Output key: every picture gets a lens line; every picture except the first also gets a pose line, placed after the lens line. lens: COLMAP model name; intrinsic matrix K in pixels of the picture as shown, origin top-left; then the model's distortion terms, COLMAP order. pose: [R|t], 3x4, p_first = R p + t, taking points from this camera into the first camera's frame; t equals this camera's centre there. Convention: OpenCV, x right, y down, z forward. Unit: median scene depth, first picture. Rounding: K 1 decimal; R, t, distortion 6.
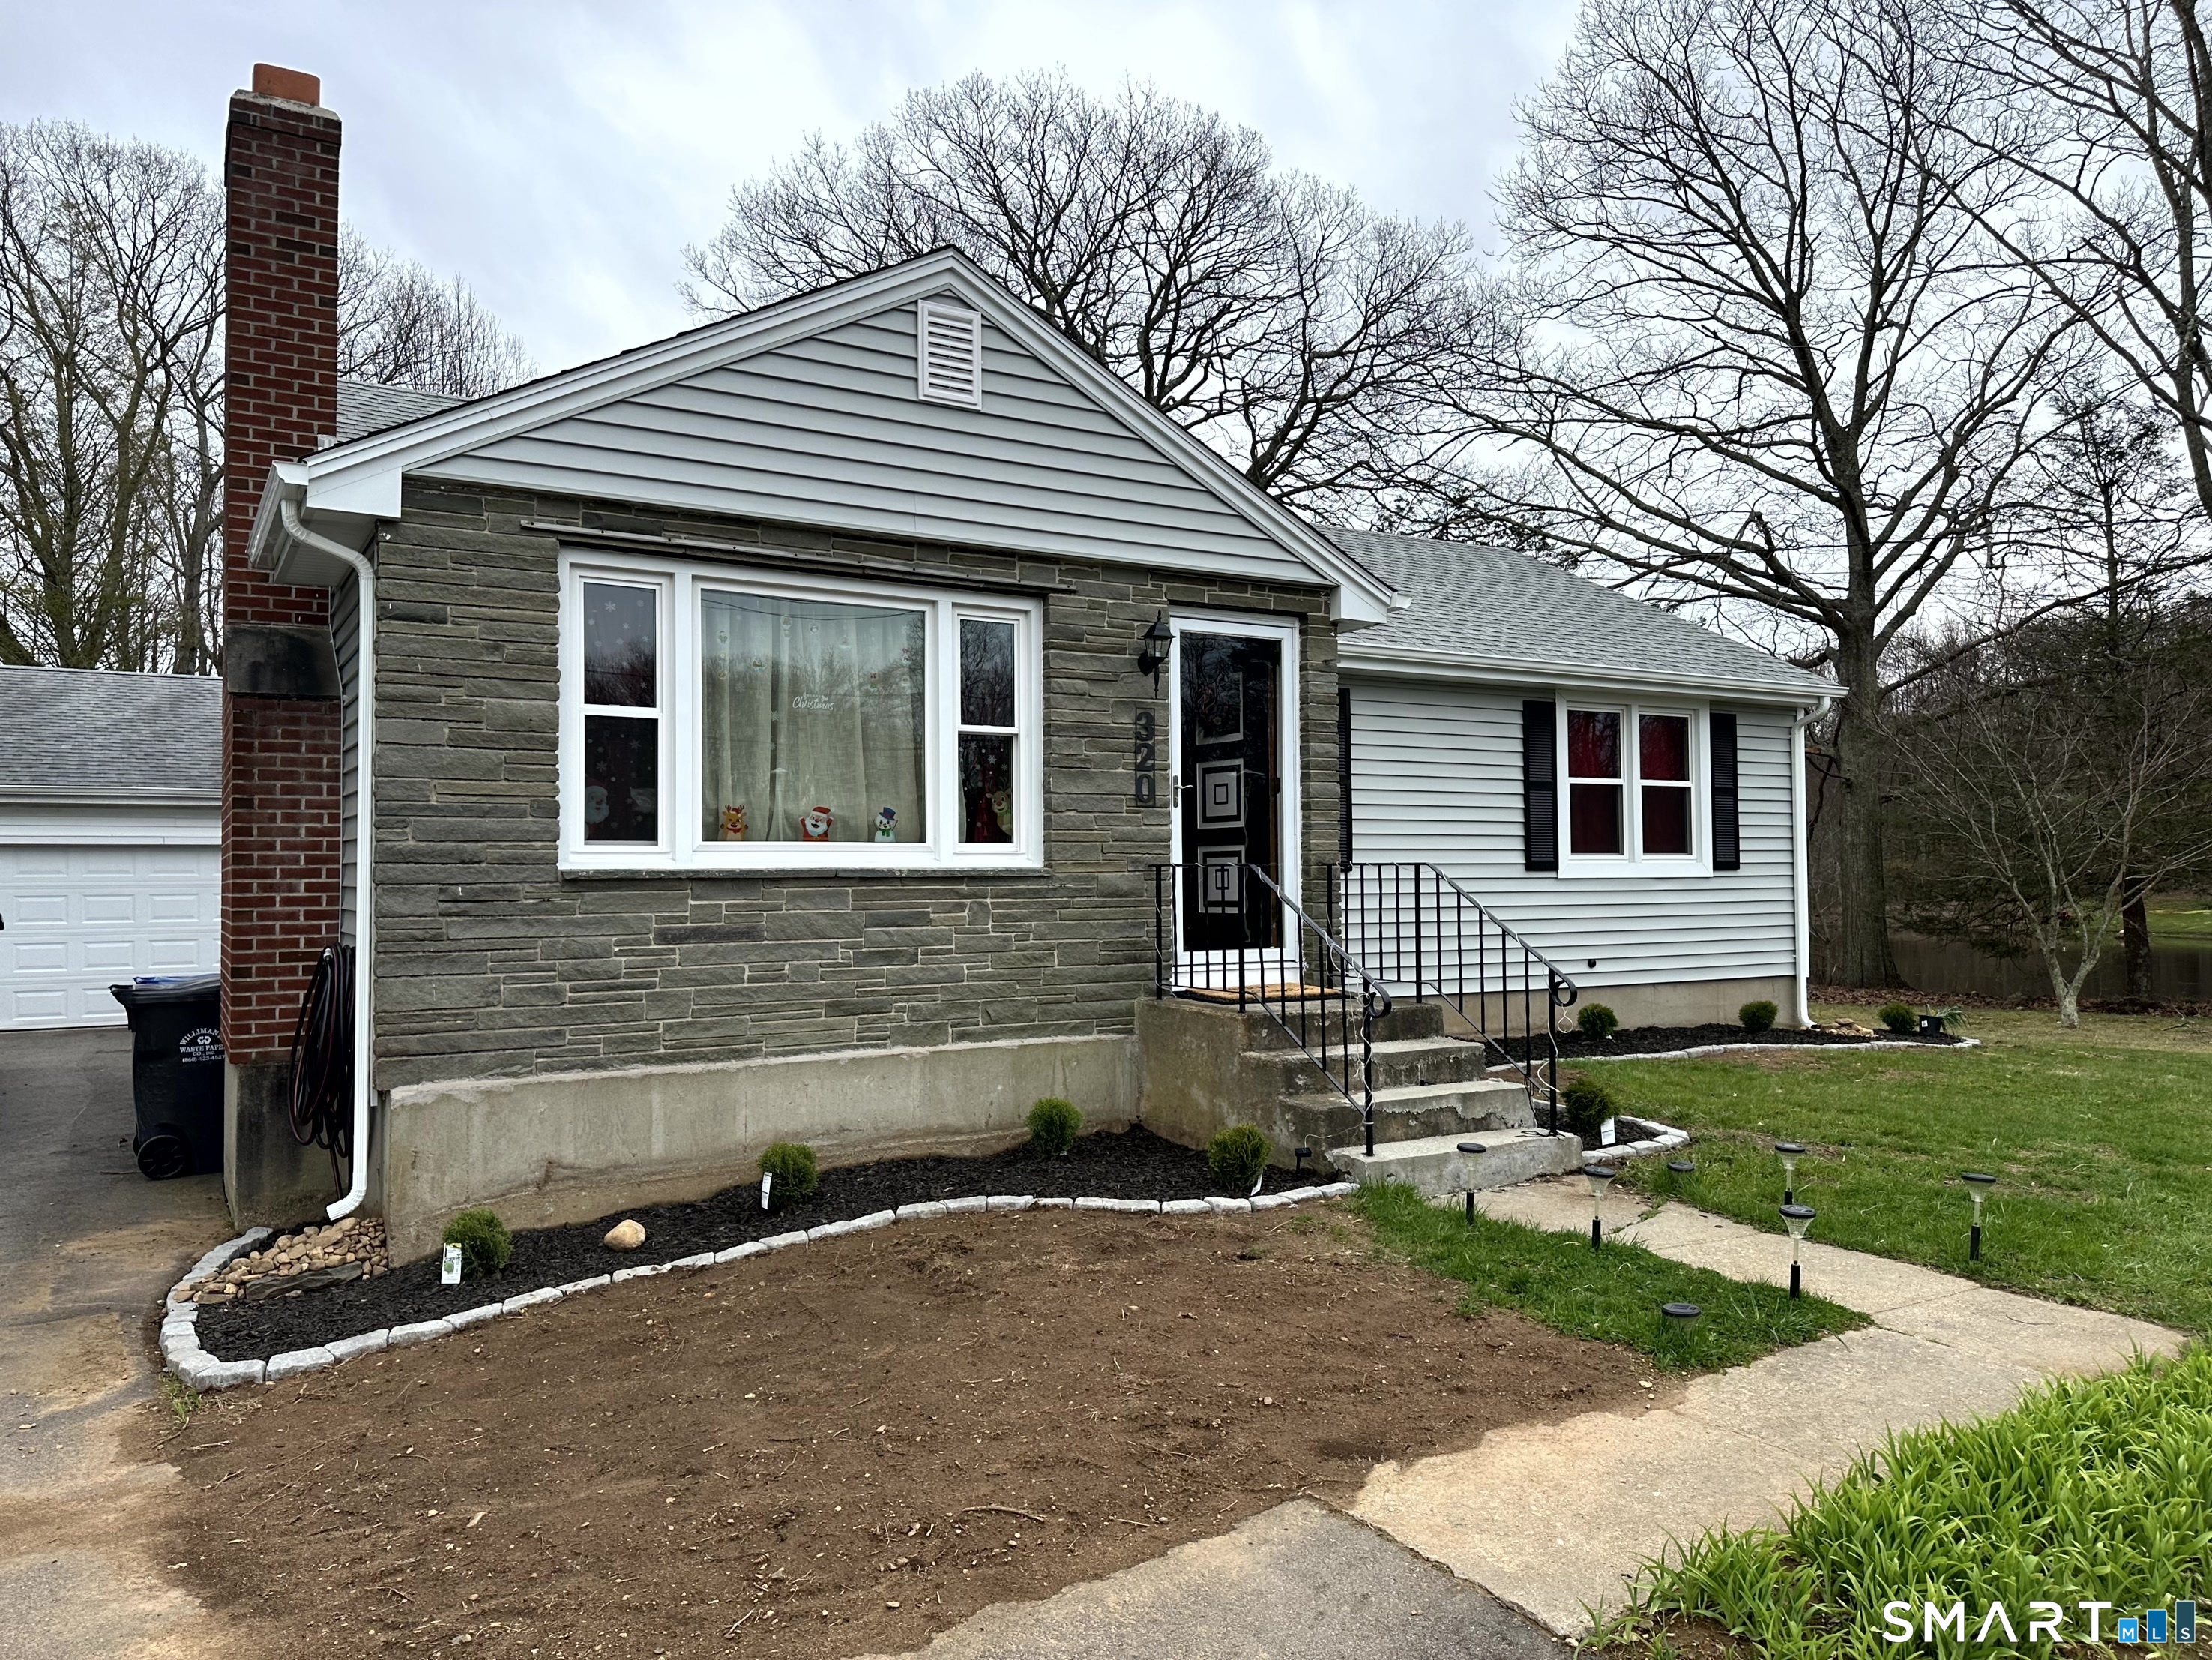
lens RADIAL K [[1555.6, 0, 1112.3], [0, 1555.6, 830.8], [0, 0, 1]] dist [0.044890, -0.048150]
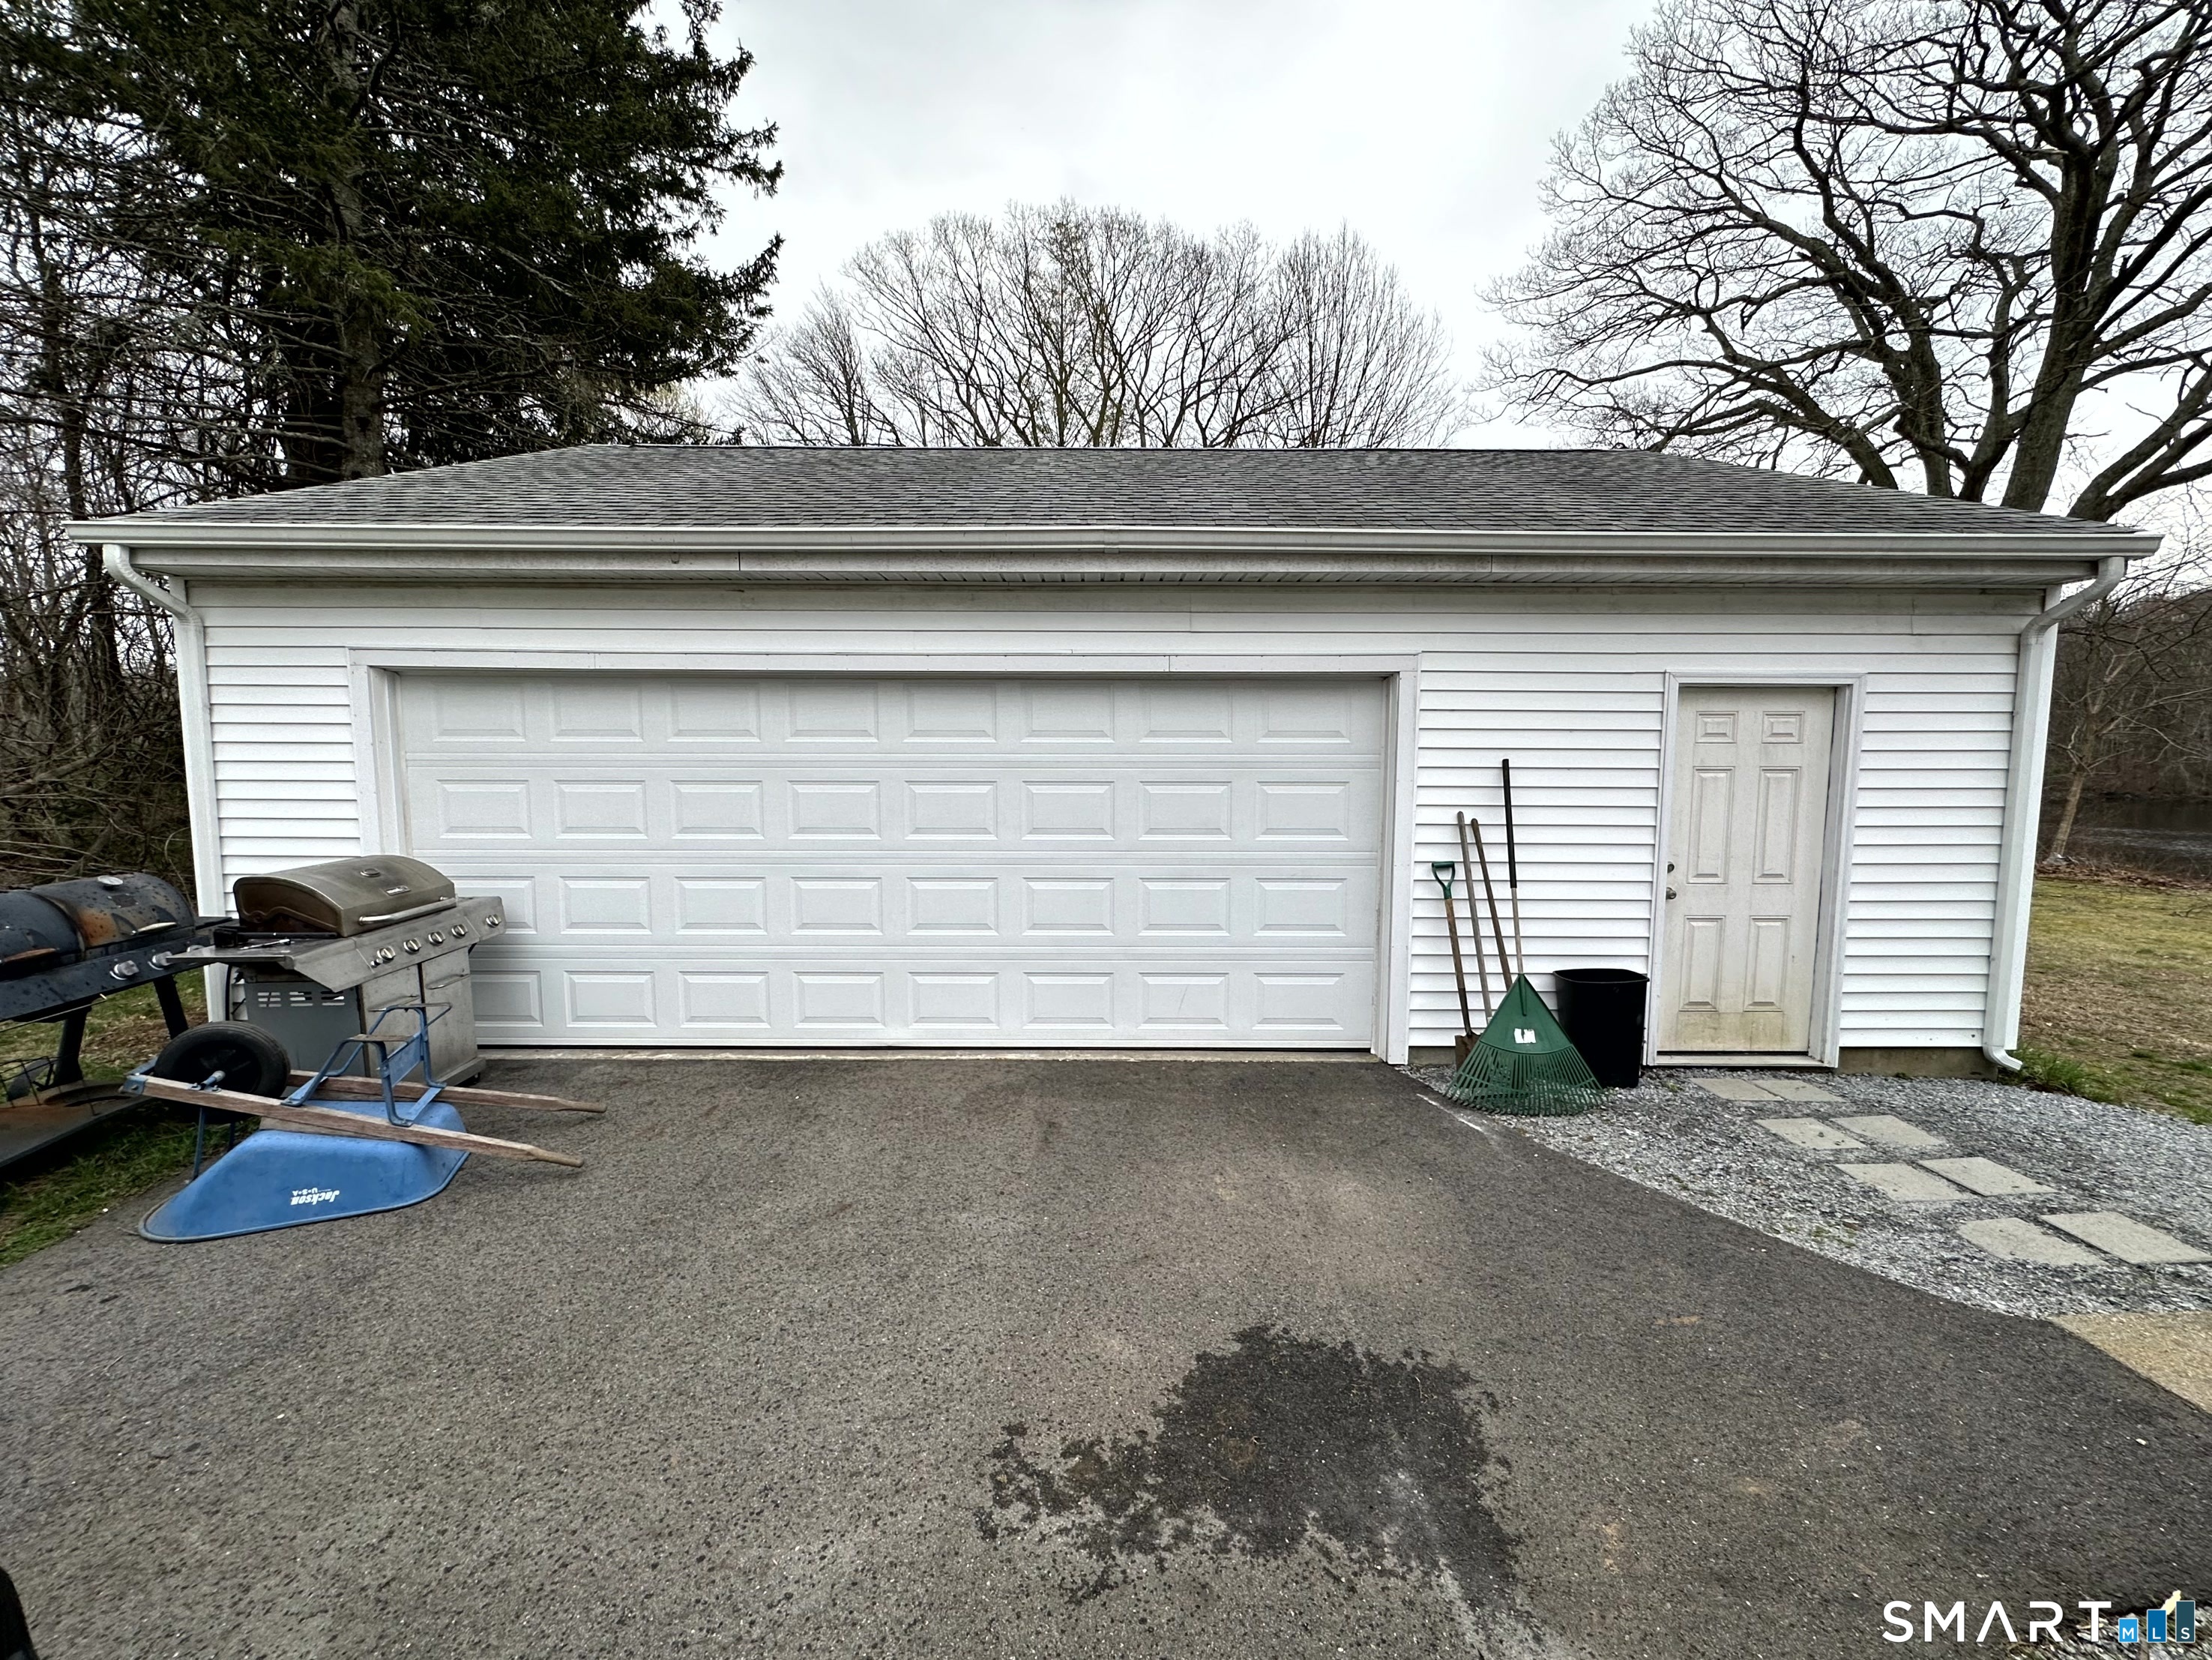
lens RADIAL K [[882.0, 0, 1097.3], [0, 882.0, 824.1], [0, 0, 1]] dist [-0.000970, 0.000053]
pose [[0.843825, 0.057623, -0.533516, -1.055744], [0.003798, 0.993552, 0.113316, 0.051592], [0.536605, -0.097645, 0.838165, 1.690841]]
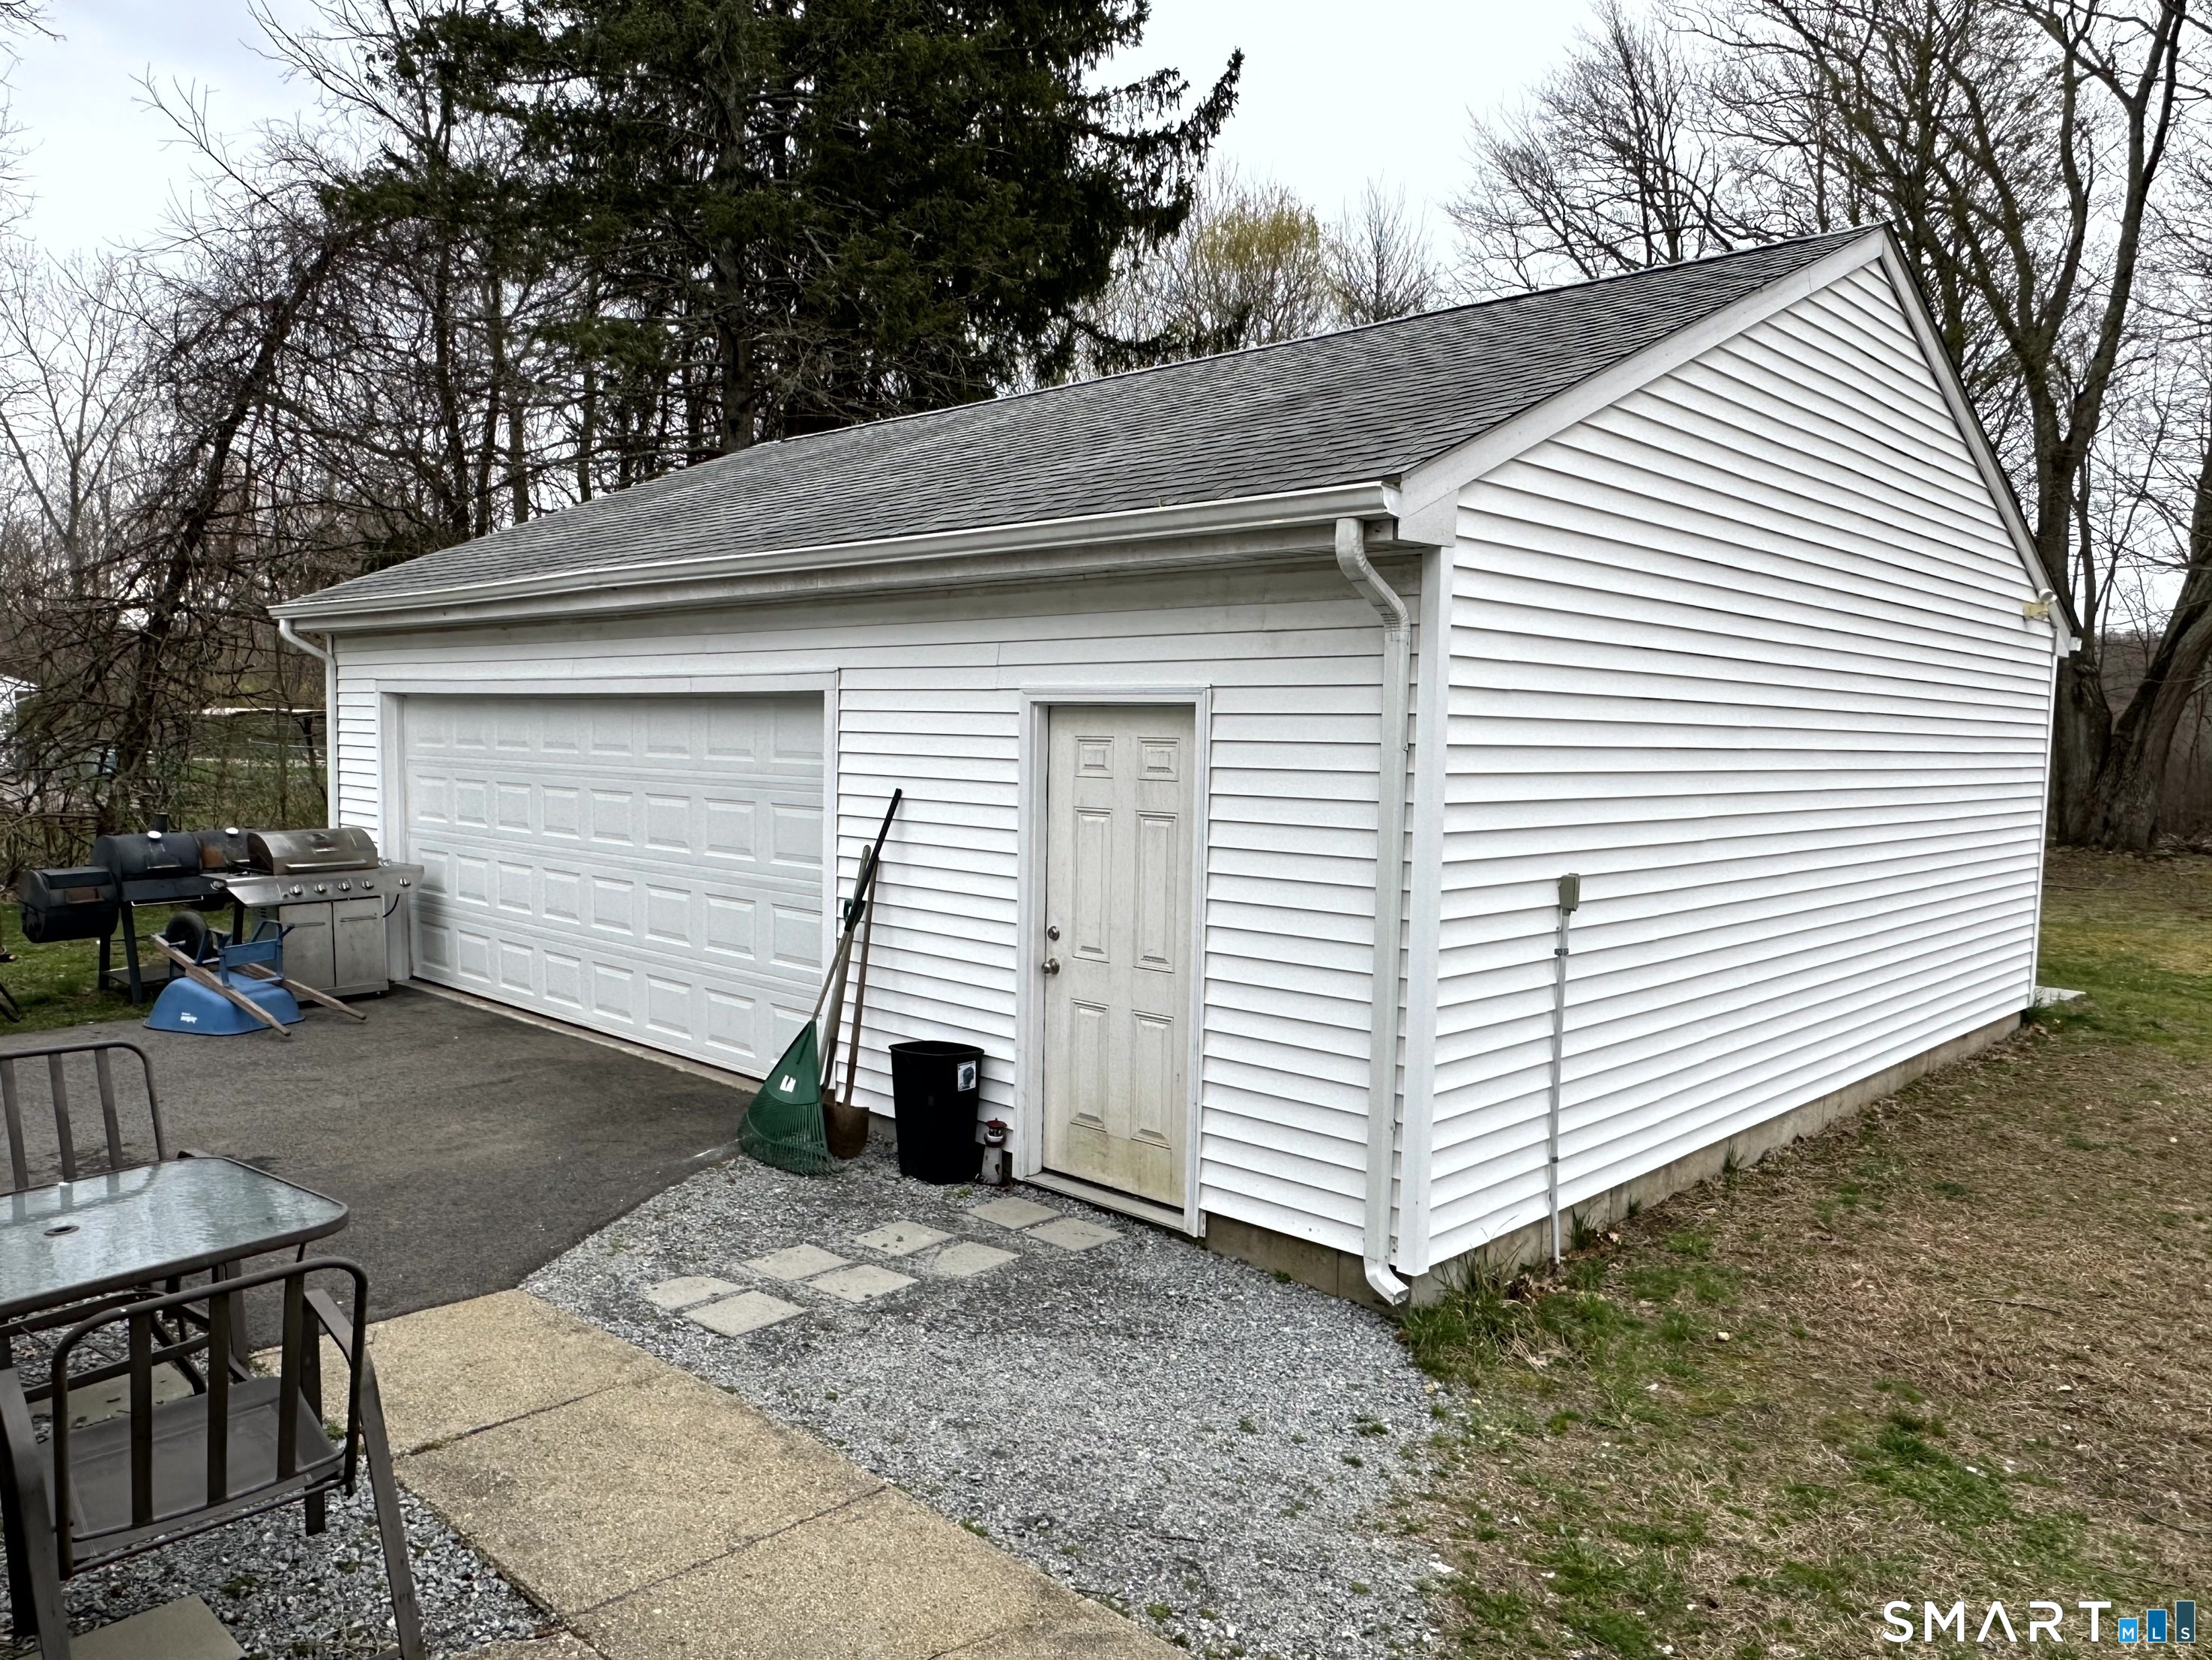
lens RADIAL K [[1555.6, 0, 1094.4], [0, 1555.6, 845.9], [0, 0, 1]] dist [0.044890, -0.048150]
pose [[0.222919, 0.086807, -0.970964, -0.265490], [0.010028, 0.995771, 0.091327, 0.028698], [0.974785, -0.030095, 0.221106, 2.218770]]
